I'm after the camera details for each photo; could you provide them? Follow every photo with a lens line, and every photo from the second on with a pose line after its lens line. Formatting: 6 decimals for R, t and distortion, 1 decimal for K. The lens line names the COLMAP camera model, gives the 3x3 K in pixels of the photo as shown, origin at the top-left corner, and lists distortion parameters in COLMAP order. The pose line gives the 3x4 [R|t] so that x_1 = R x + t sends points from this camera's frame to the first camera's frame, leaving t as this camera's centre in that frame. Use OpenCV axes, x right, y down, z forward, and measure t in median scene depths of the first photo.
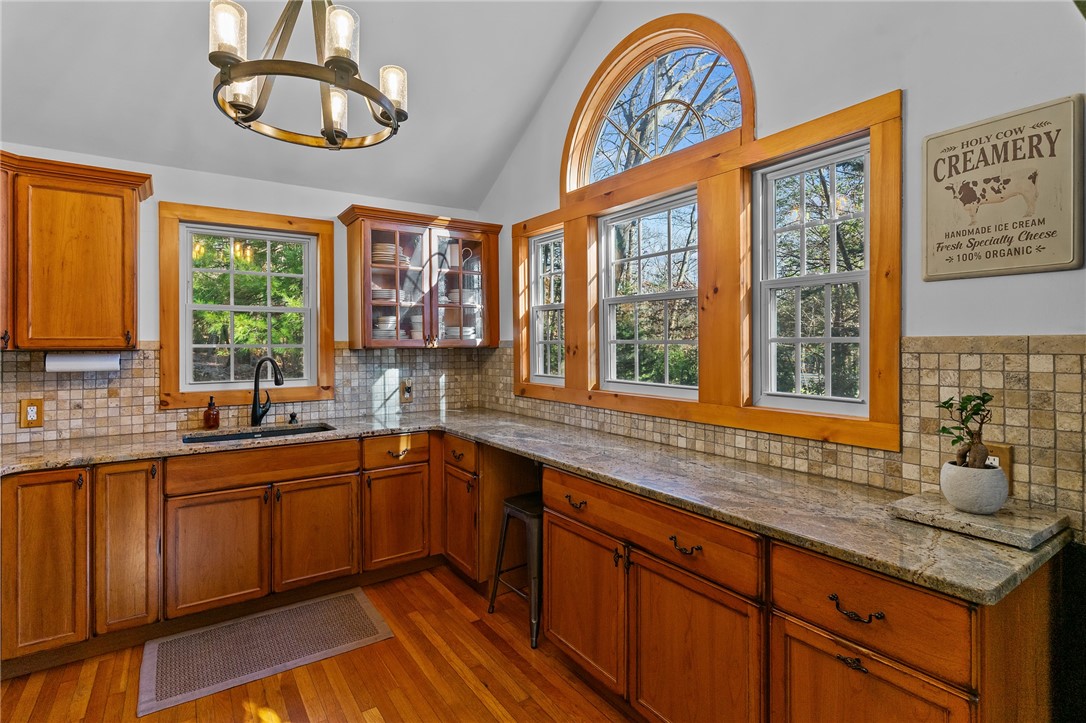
lens RADIAL K [[523.2, 0, 523.9], [0, 523.2, 347.9], [0, 0, 1]] dist [-0.000502, -0.000402]
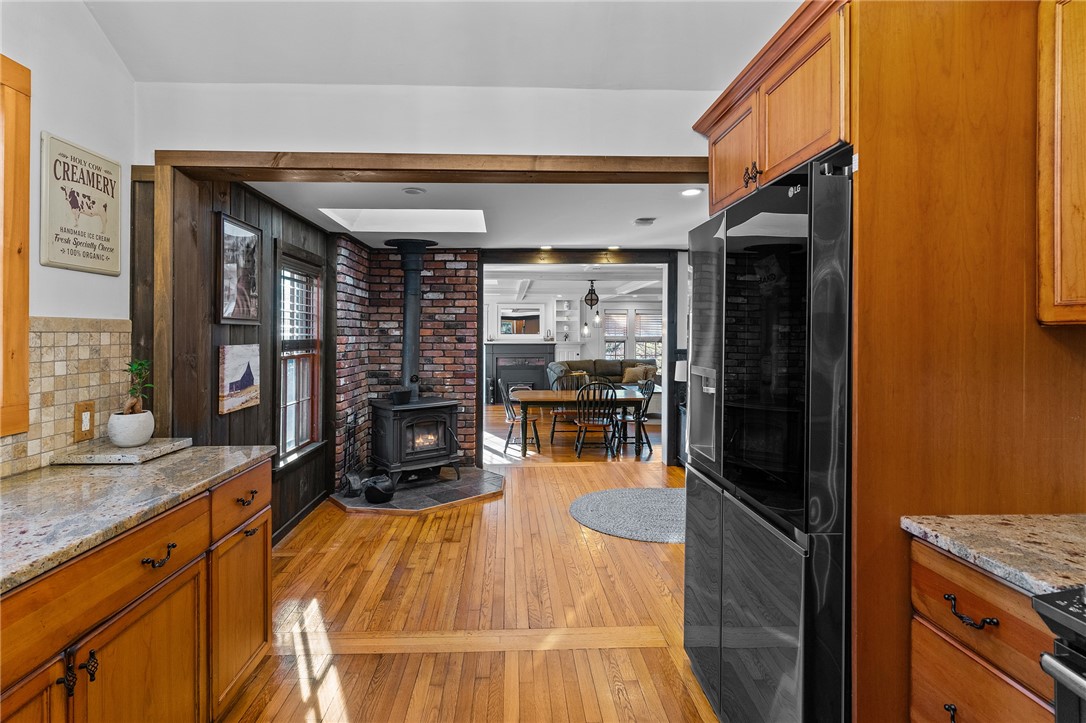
lens RADIAL K [[523.2, 0, 523.9], [0, 523.2, 347.9], [0, 0, 1]] dist [-0.000502, -0.000402]
pose [[-0.847933, -0.013145, 0.529940, -0.425879], [0.004871, 0.999457, 0.032586, 0.008174], [-0.530080, 0.030212, -0.847409, 0.925551]]
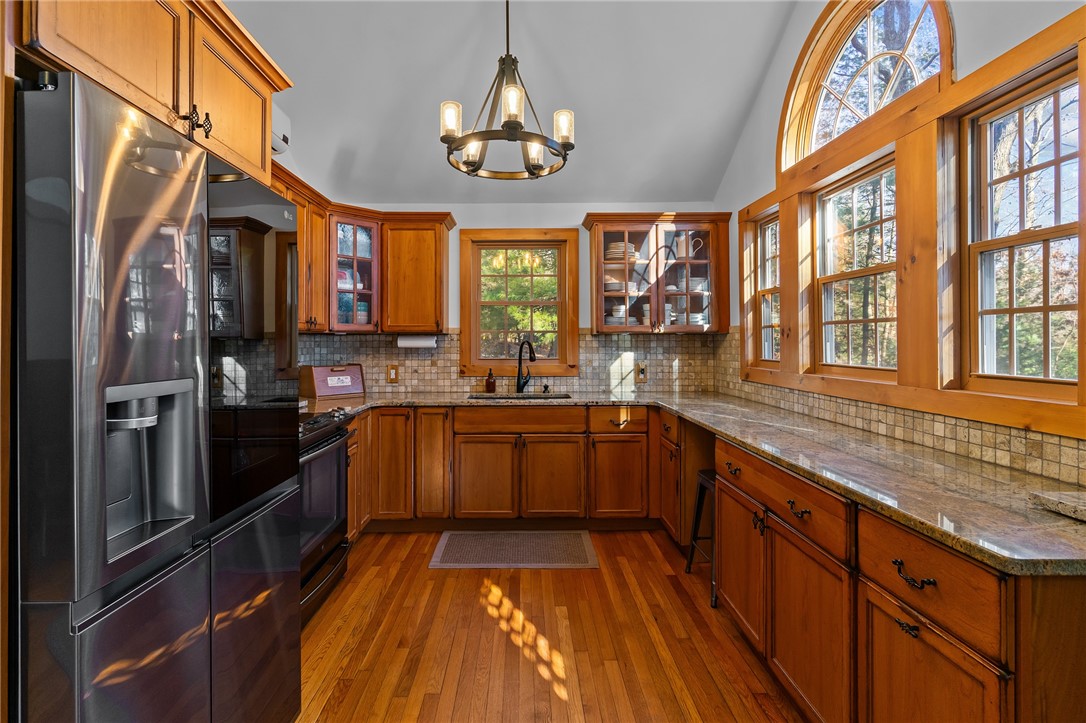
lens RADIAL K [[523.2, 0, 523.9], [0, 523.2, 347.9], [0, 0, 1]] dist [-0.000502, -0.000402]
pose [[0.835795, 0.009360, -0.548962, 0.277706], [-0.006005, 0.999951, 0.007908, 0.035359], [0.549009, -0.003313, 0.835810, -0.108472]]
